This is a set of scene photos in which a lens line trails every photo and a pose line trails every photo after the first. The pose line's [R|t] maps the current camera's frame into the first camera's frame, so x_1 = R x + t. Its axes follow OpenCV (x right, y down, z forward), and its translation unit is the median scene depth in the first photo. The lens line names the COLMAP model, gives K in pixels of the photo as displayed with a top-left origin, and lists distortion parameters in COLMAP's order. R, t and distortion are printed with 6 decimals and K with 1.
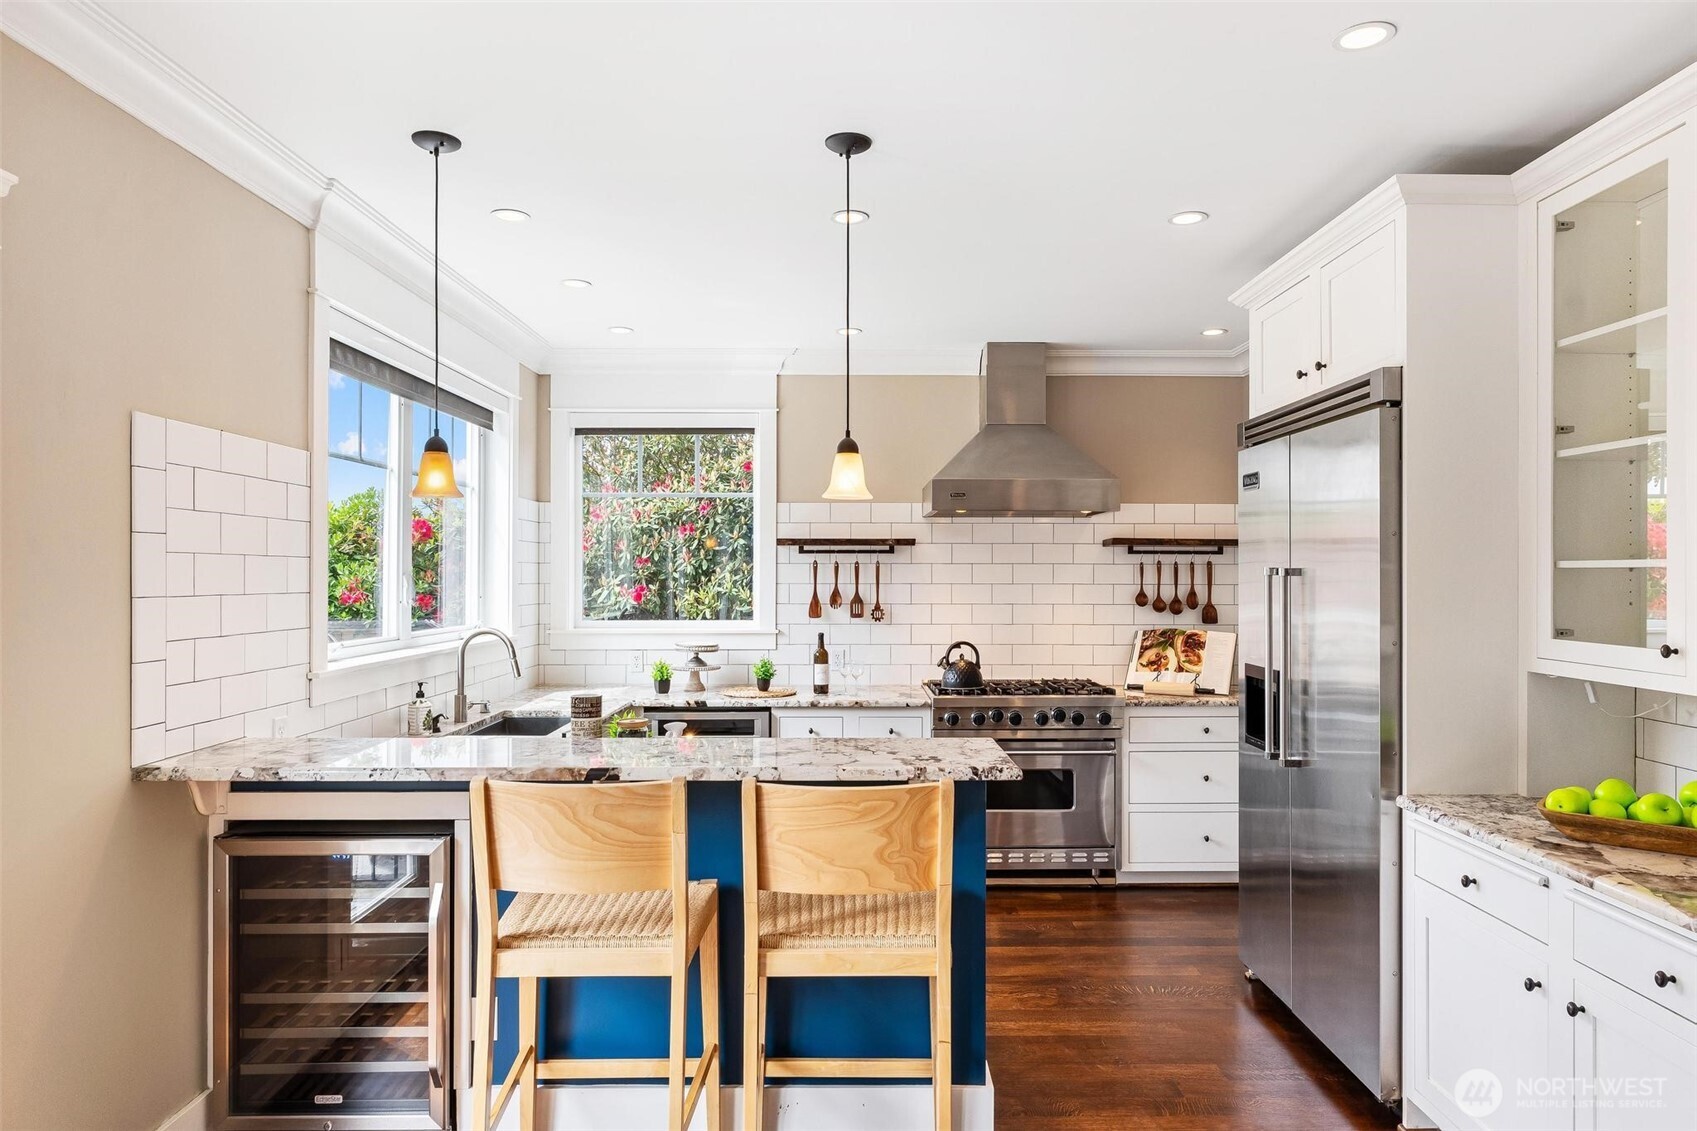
lens RADIAL K [[1049.0, 0, 842.8], [0, 1049.0, 565.2], [0, 0, 1]] dist [-0.002904, 0.002319]
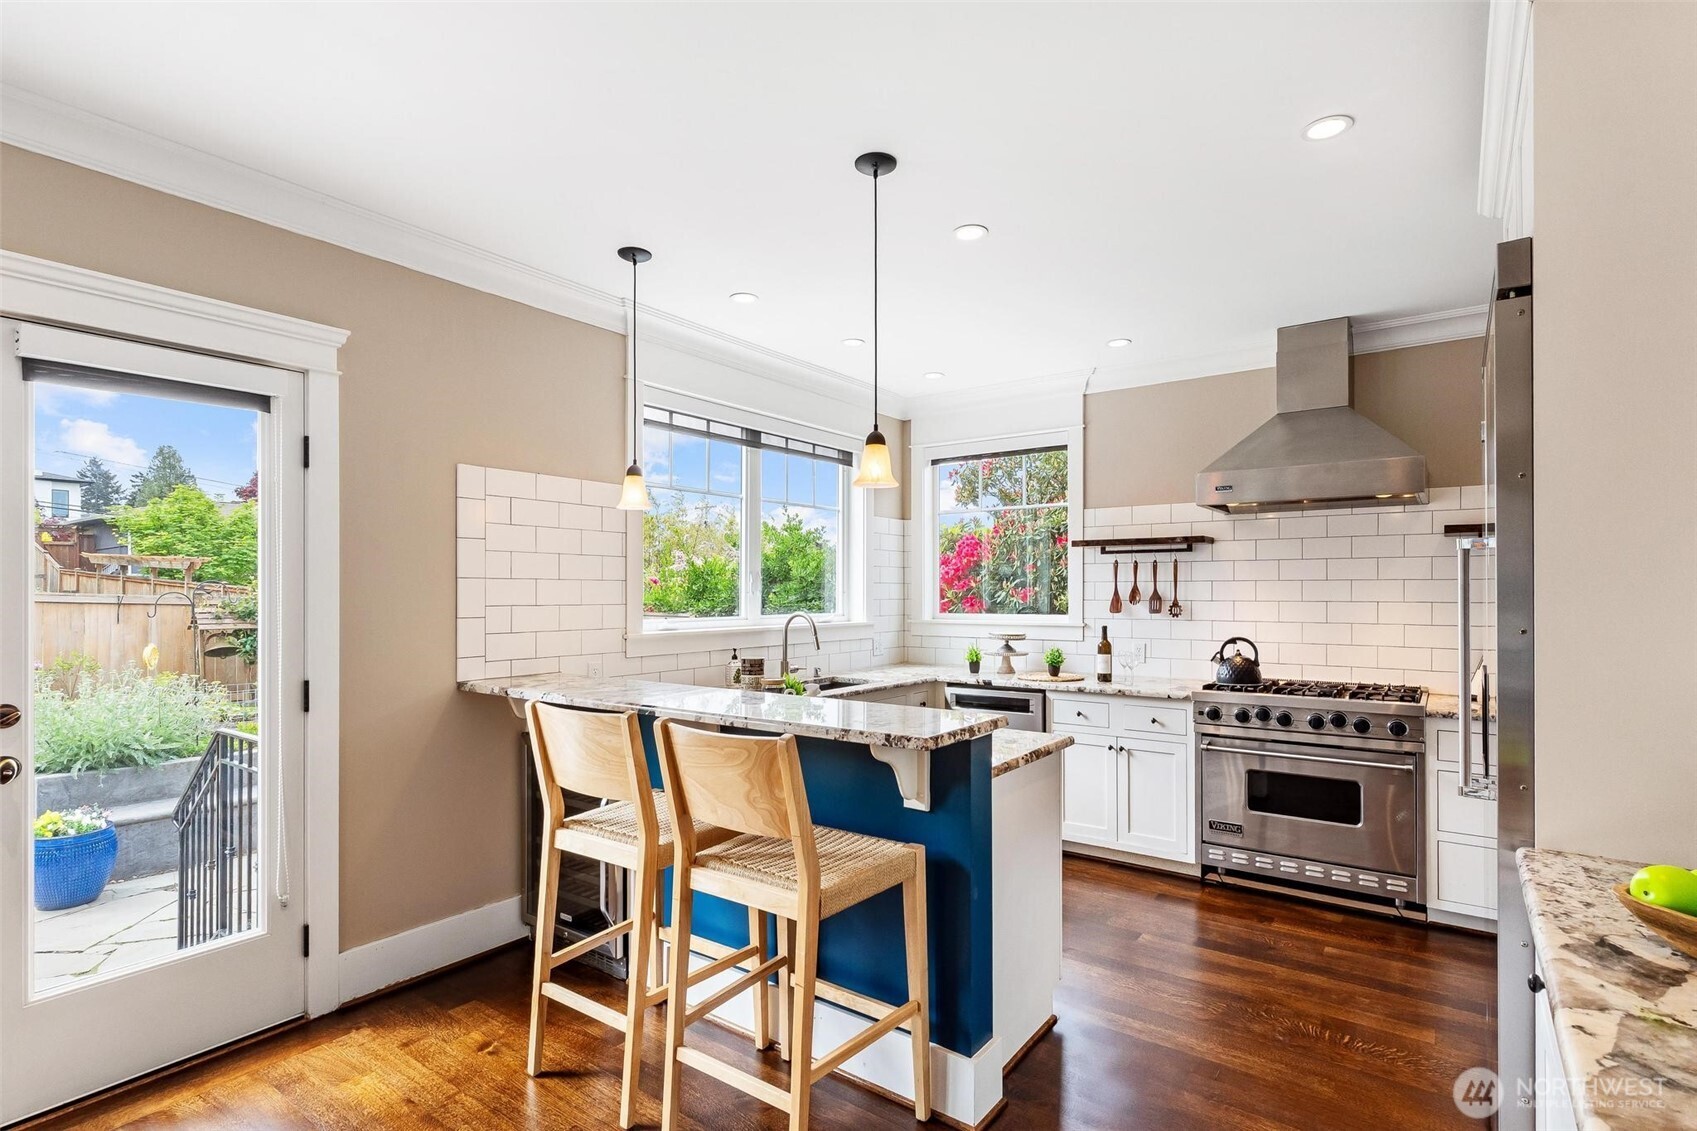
lens RADIAL K [[822.6, 0, 839.2], [0, 822.6, 587.0], [0, 0, 1]] dist [-0.000103, 0.000519]
pose [[0.800949, -0.004458, -0.598717, 0.268235], [0.005410, 0.999985, -0.000207, 0.023097], [0.598709, -0.003073, 0.800961, 0.154676]]
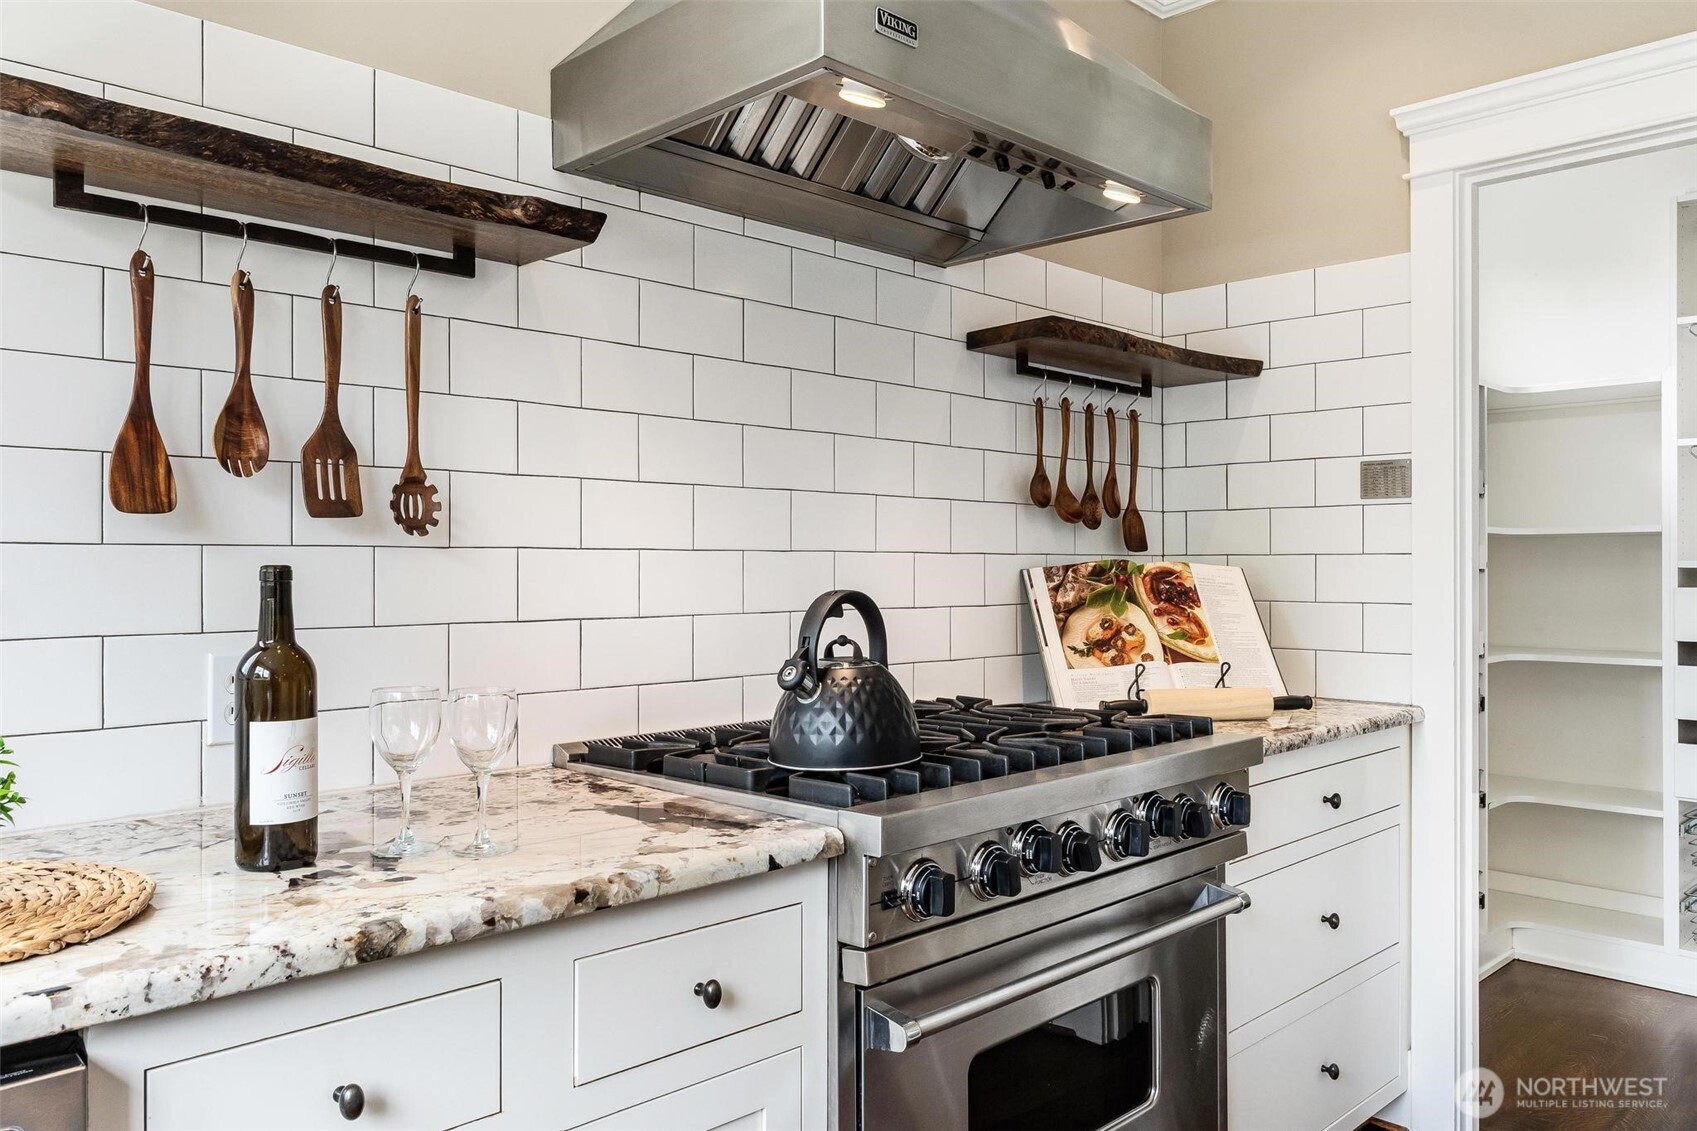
lens RADIAL K [[1262.6, 0, 847.5], [0, 1262.6, 565.1], [0, 0, 1]] dist [-0.002744, 0.000335]
pose [[0.702440, -0.000194, 0.711743, -0.117160], [-0.001673, 0.999997, 0.001924, 0.063531], [-0.711741, -0.002543, 0.702437, 0.747439]]
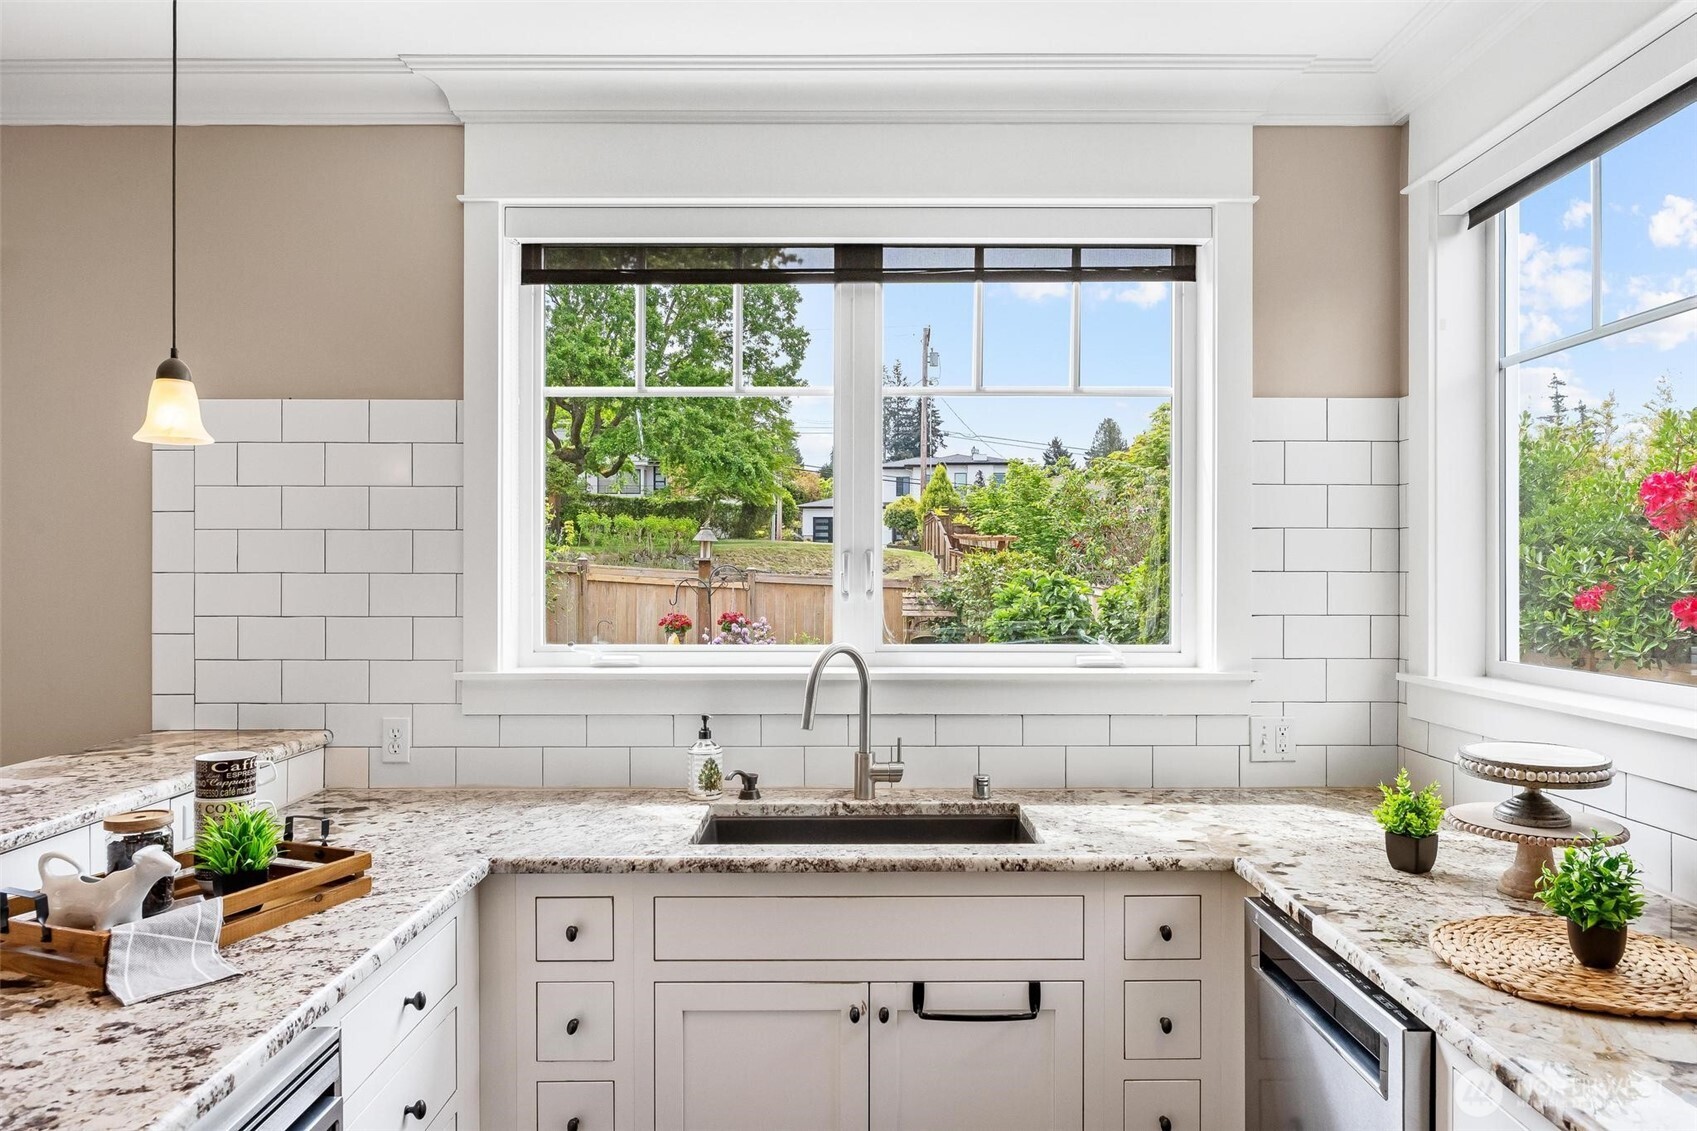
lens RADIAL K [[1071.9, 0, 847.8], [0, 1071.9, 569.0], [0, 0, 1]] dist [0.003647, 0.000947]
pose [[0.002963, -0.001811, -0.999994, 0.199768], [0.005468, 0.999983, -0.001794, 0.016031], [0.999981, -0.005463, 0.002973, 0.806541]]
